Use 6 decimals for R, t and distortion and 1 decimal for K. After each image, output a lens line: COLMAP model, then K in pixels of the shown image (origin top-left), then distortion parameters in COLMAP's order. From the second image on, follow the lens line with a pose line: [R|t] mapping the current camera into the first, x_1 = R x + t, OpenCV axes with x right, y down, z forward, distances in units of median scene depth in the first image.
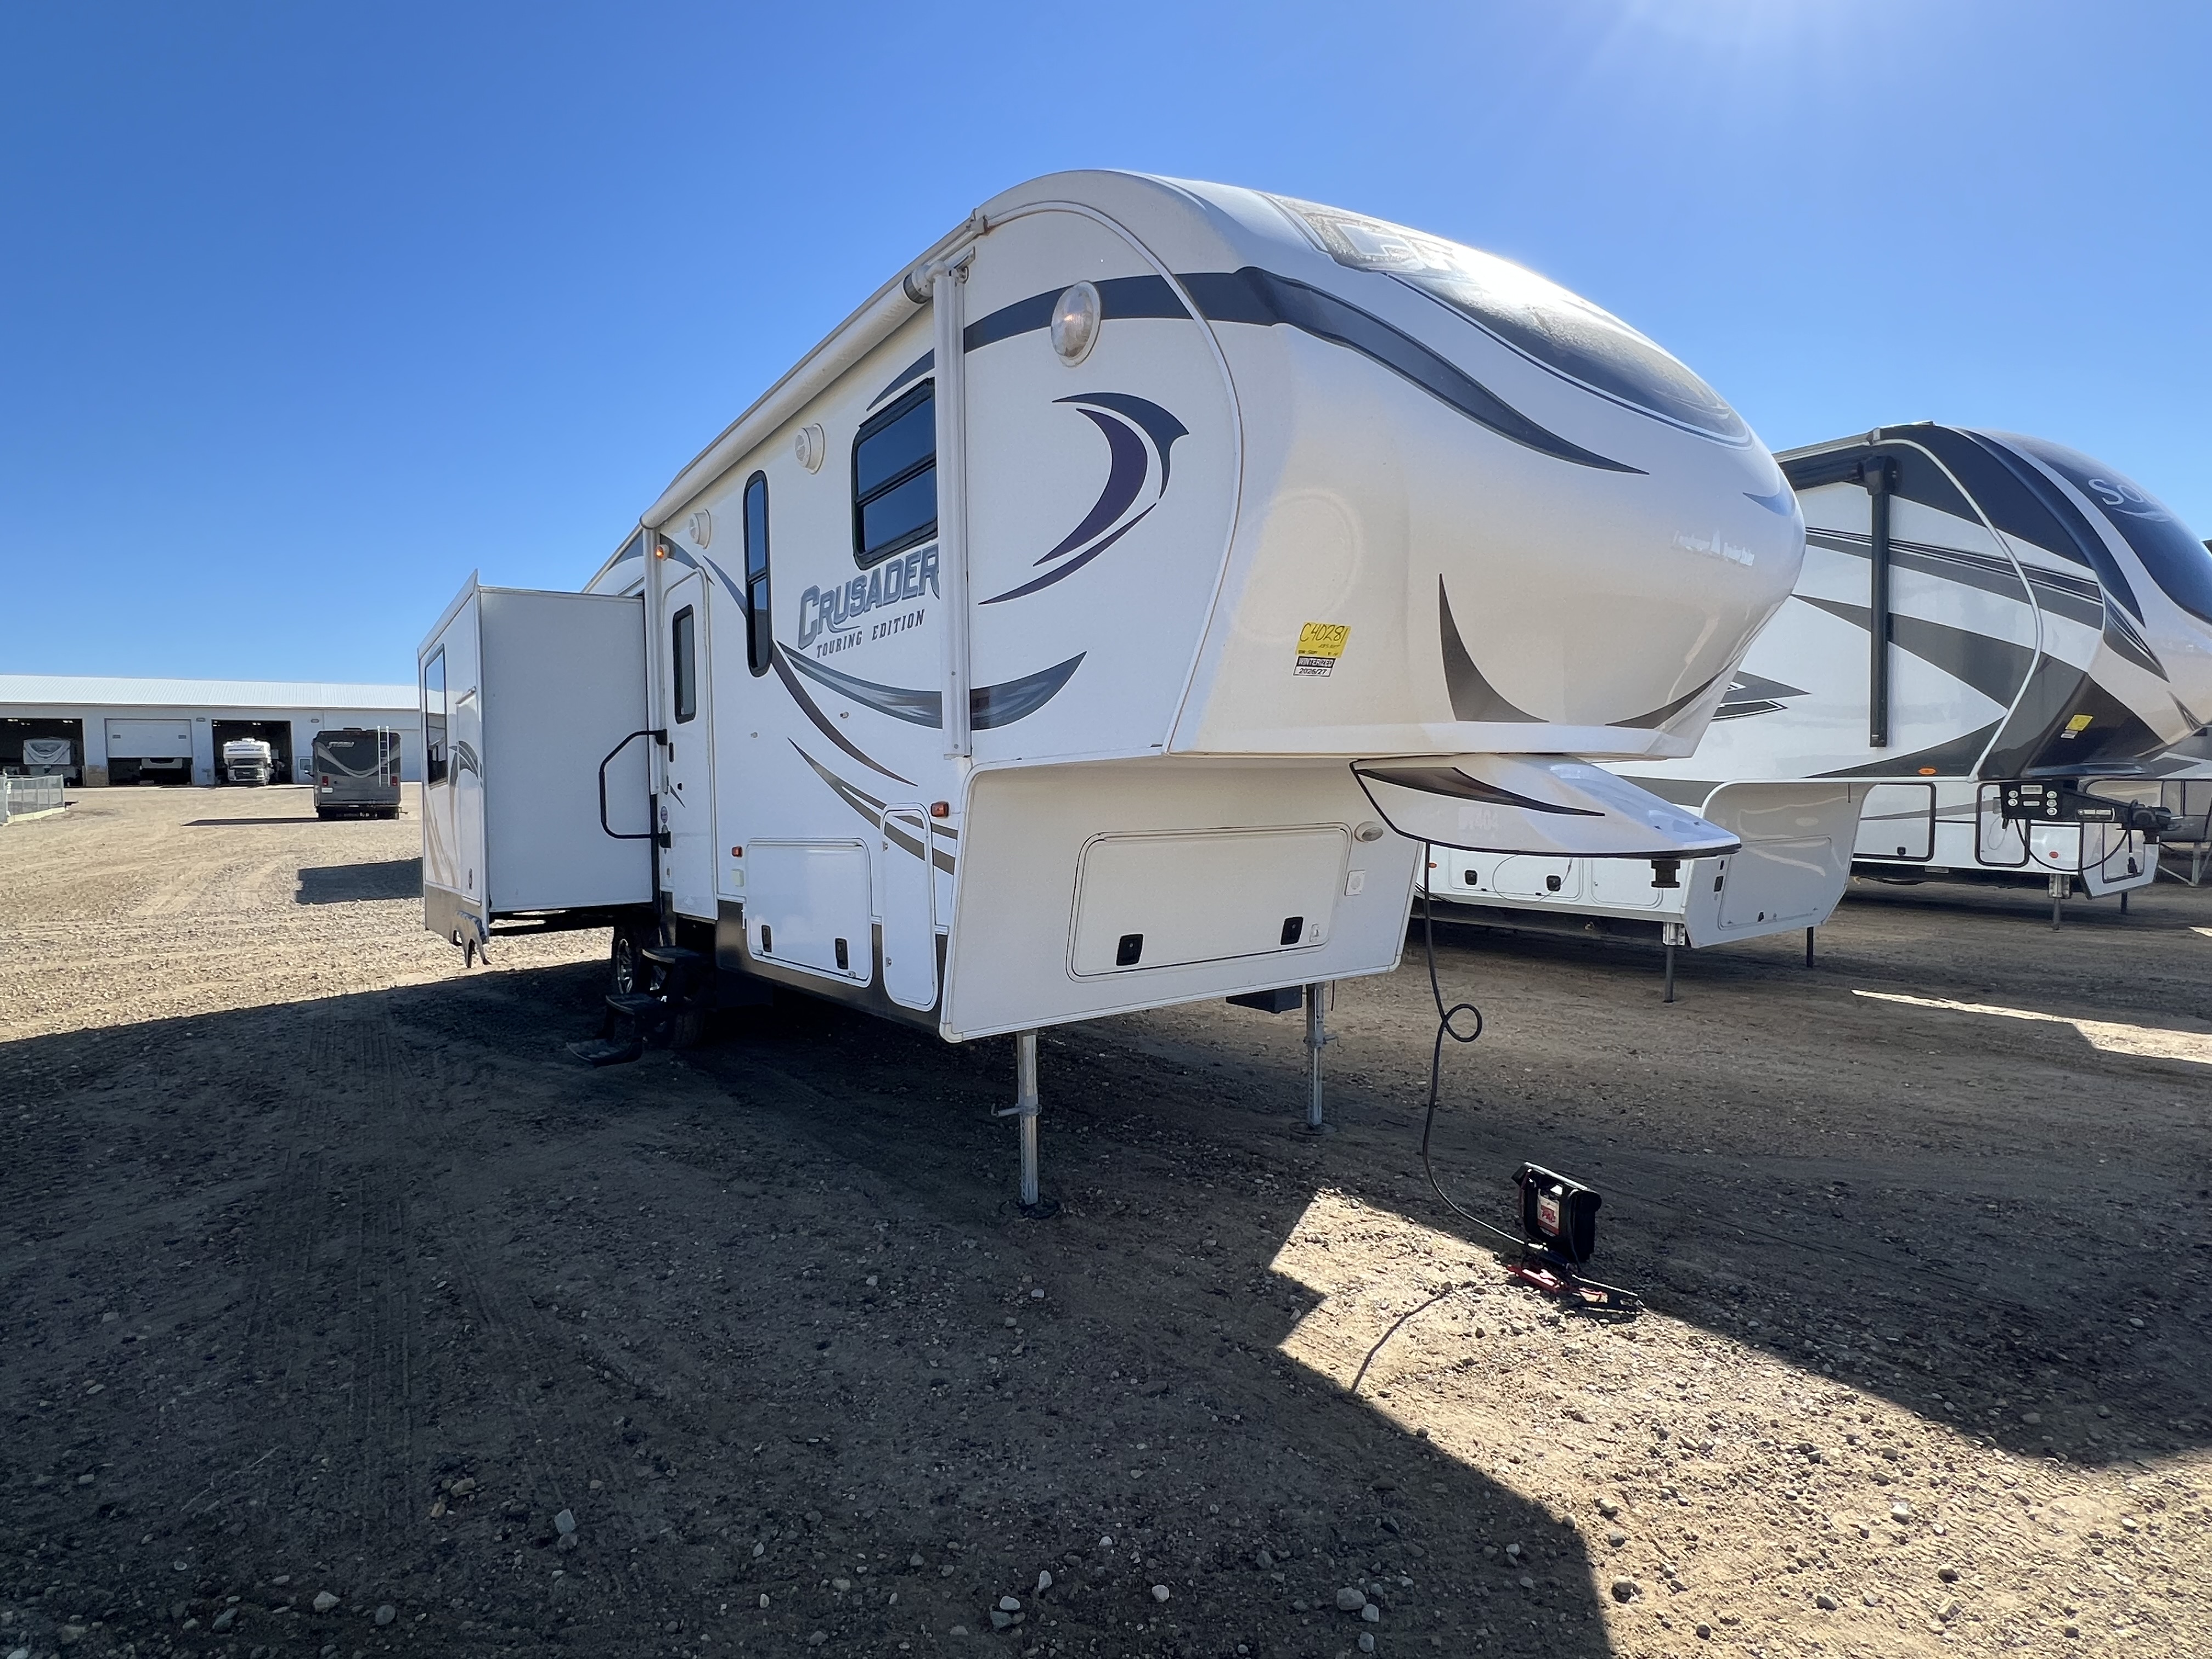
lens RADIAL K [[1130.3, 0, 1119.5], [0, 1130.3, 839.9], [0, 0, 1]] dist [0.006367, 0.000133]
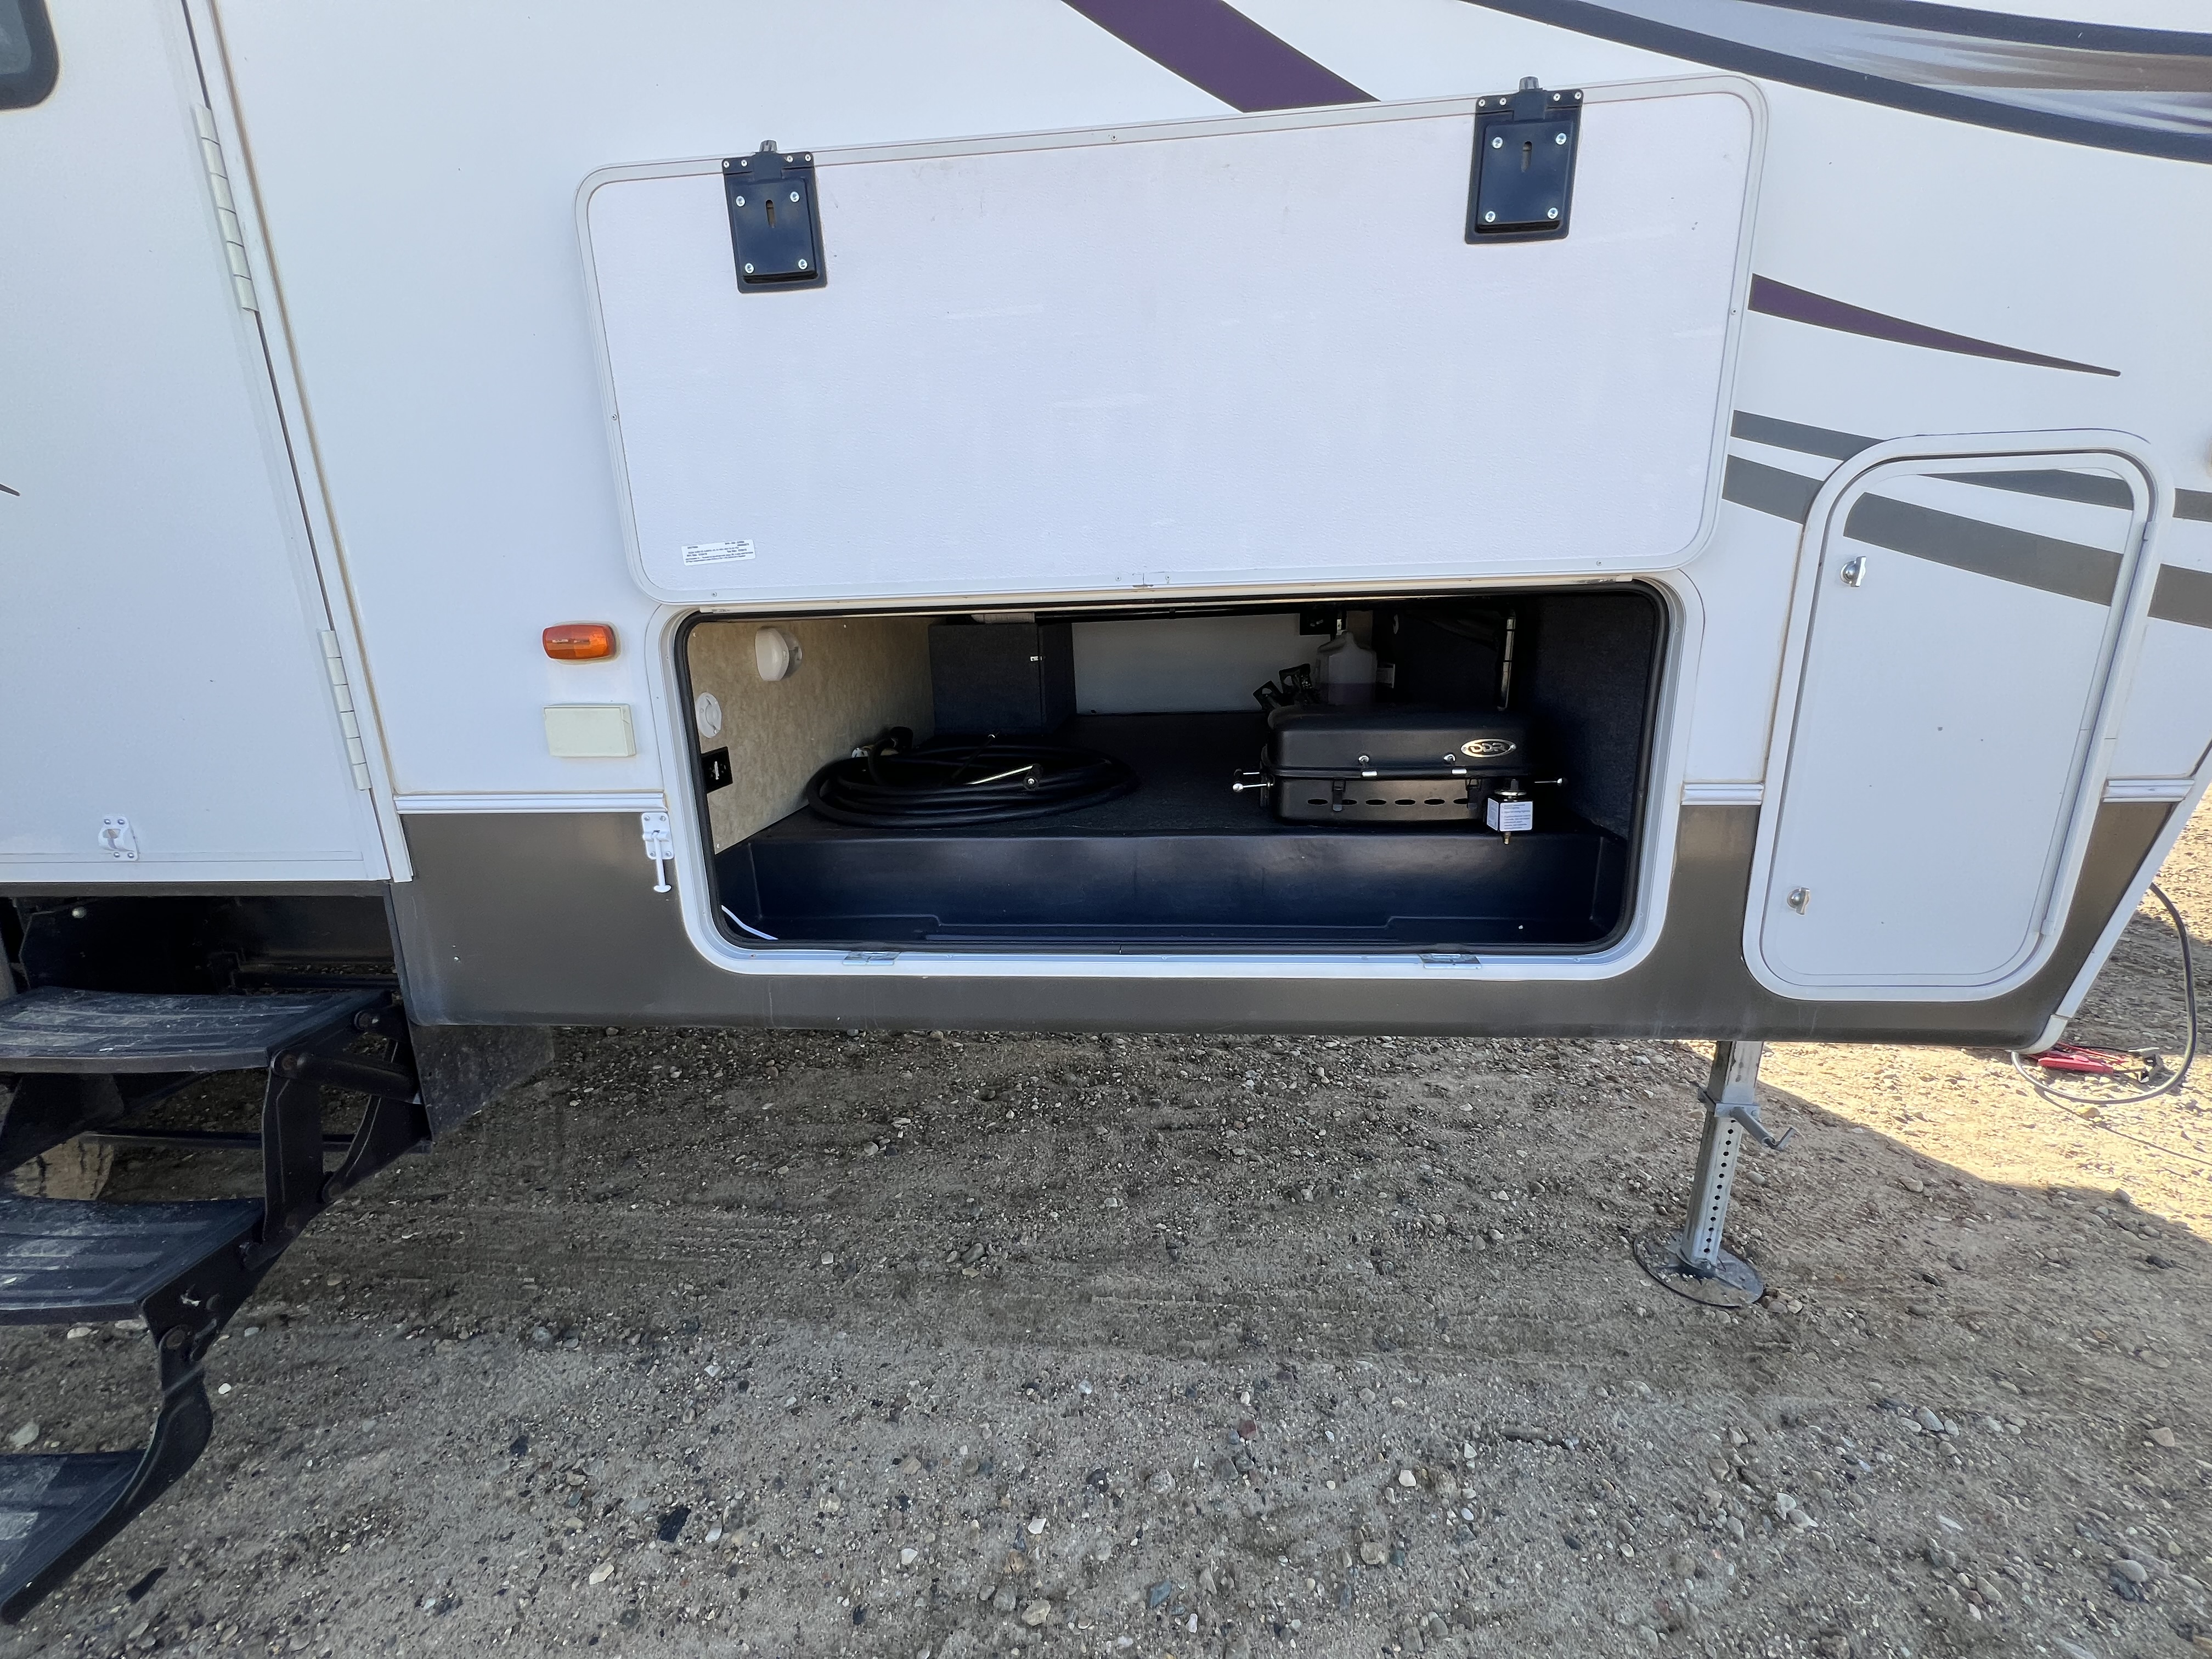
lens RADIAL K [[884.7, 0, 1102.9], [0, 884.7, 827.0], [0, 0, 1]] dist [0.000164, -0.000354]
pose [[0.662453, -0.178655, 0.727487, -0.547518], [0.031426, 0.976917, 0.211293, 0.016445], [-0.748444, -0.117109, 0.652777, 0.962329]]
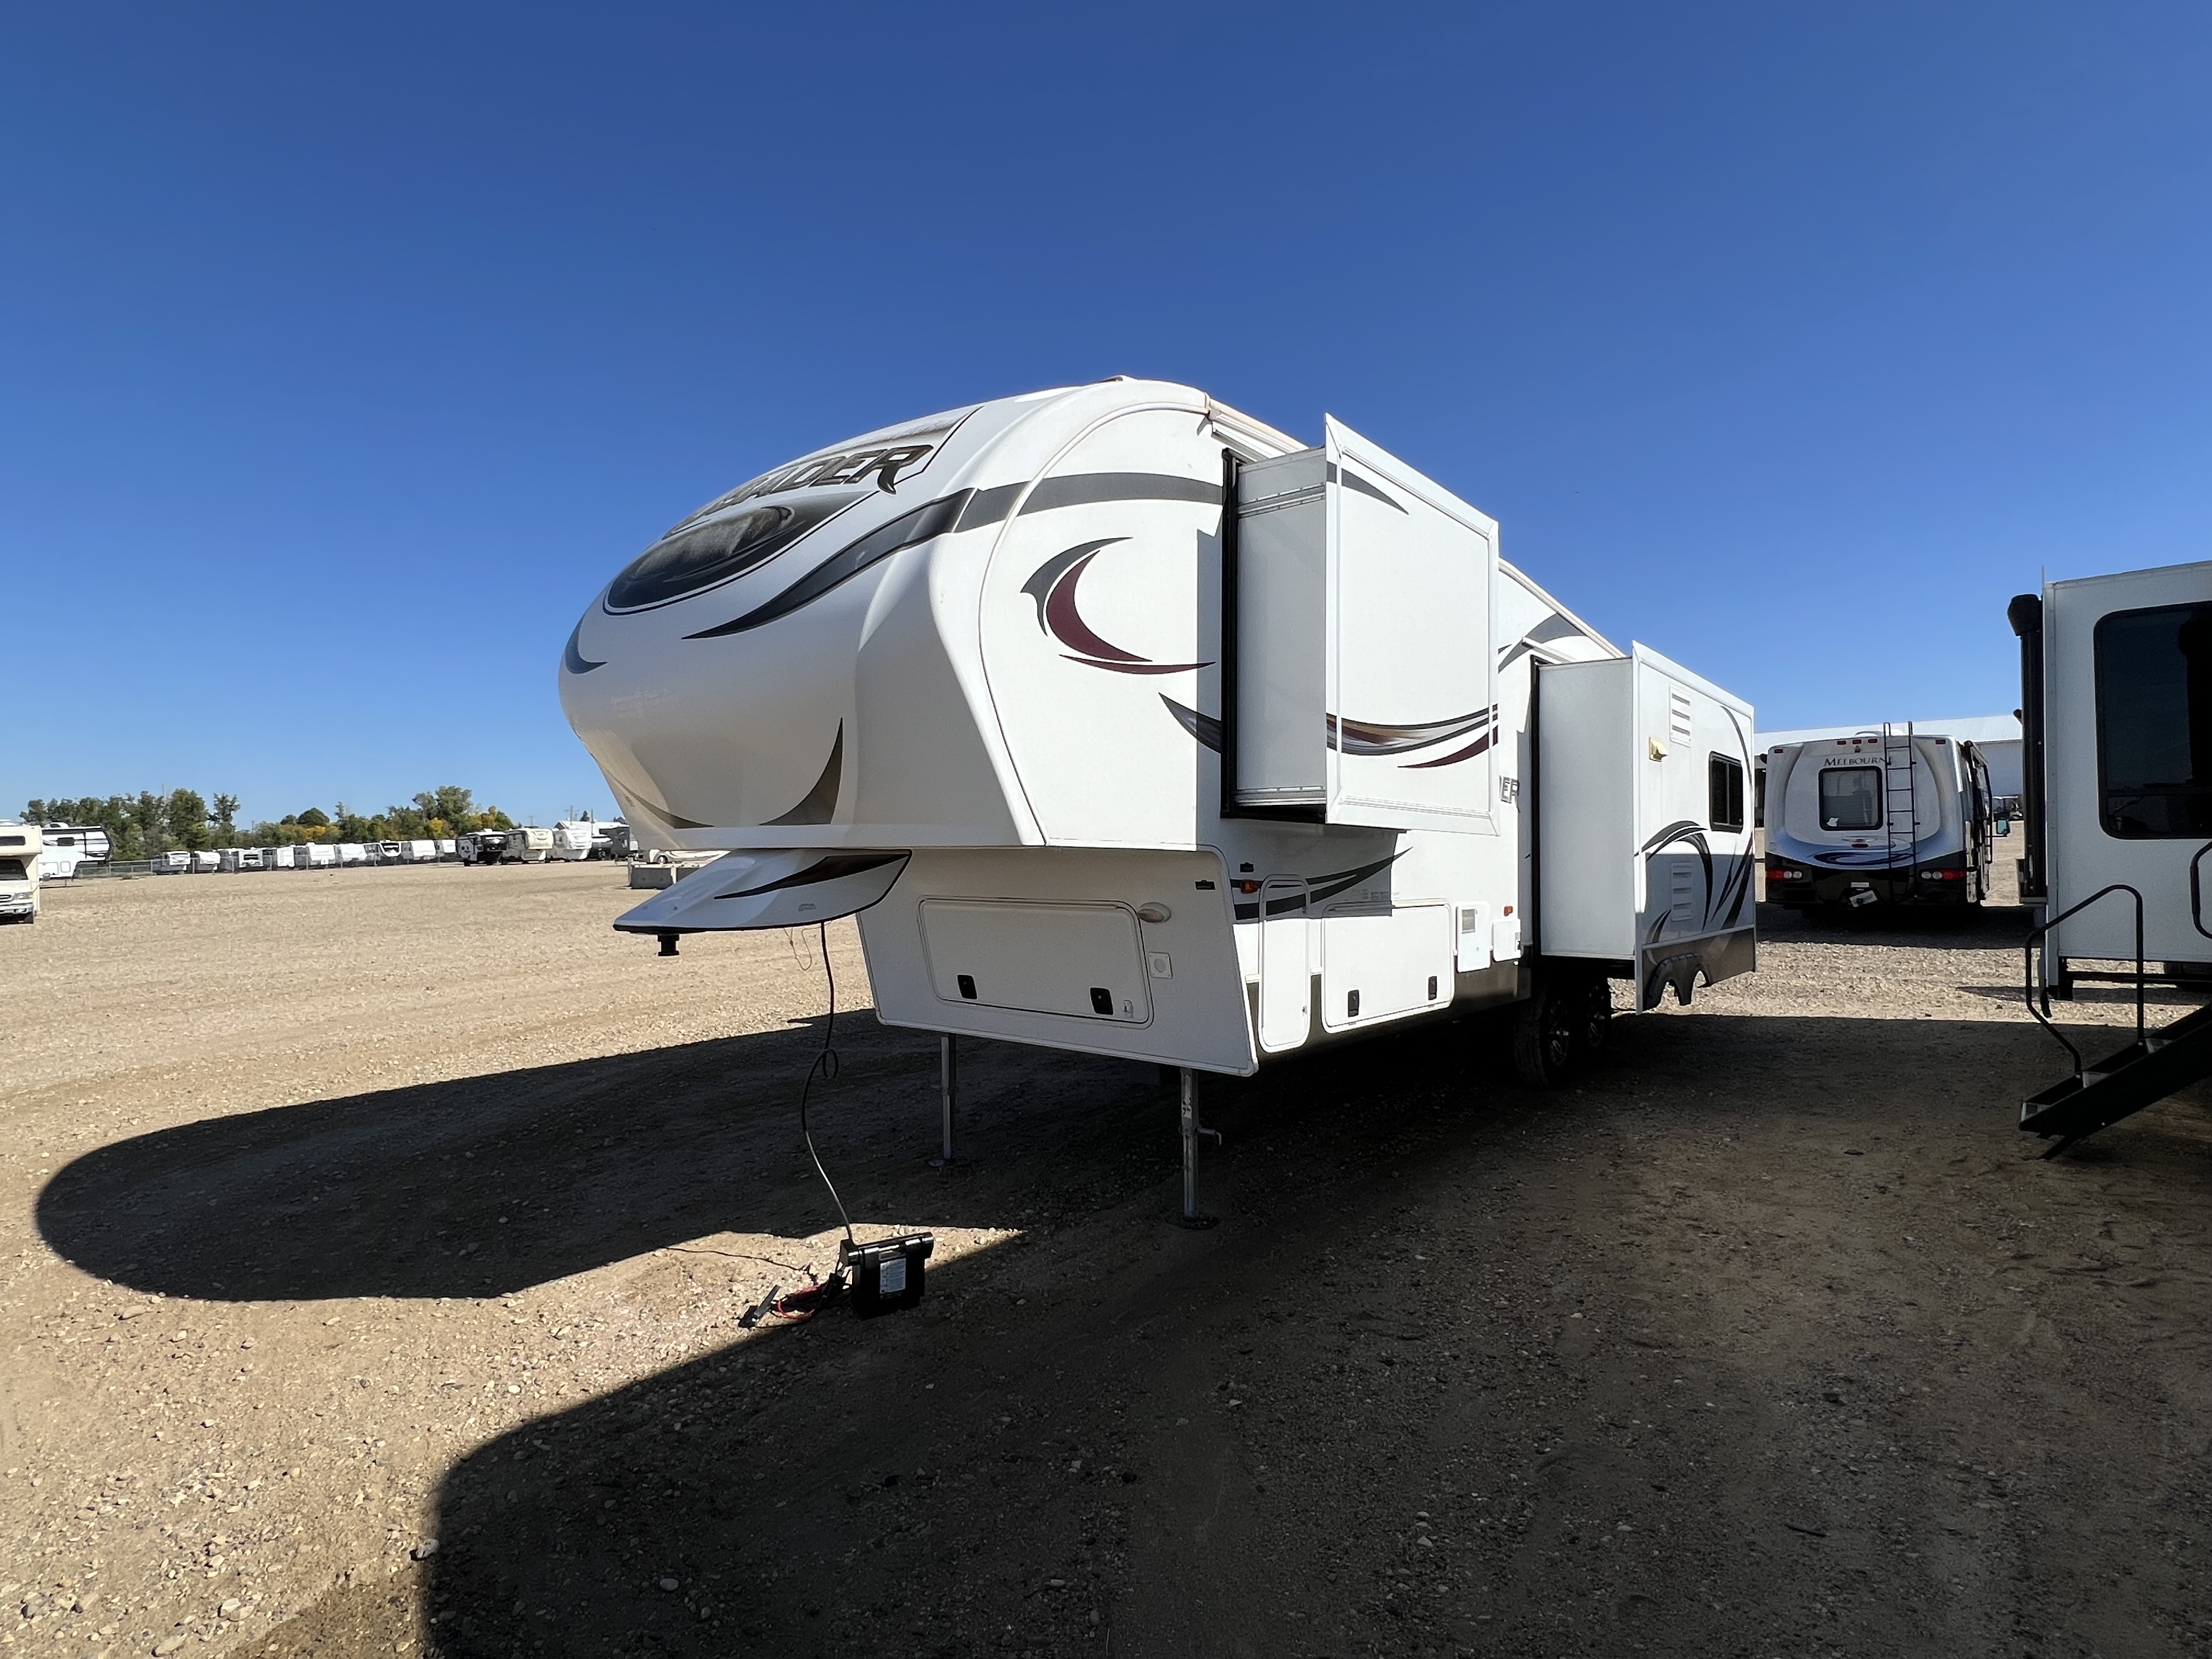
lens RADIAL K [[1130.3, 0, 1110.0], [0, 1130.3, 828.5], [0, 0, 1]] dist [0.006367, 0.000133]
pose [[0.242461, -0.006394, -0.970140, 1.326011], [-0.042538, 0.998947, -0.017215, -0.070805], [0.969228, 0.045441, 0.241934, 0.834521]]
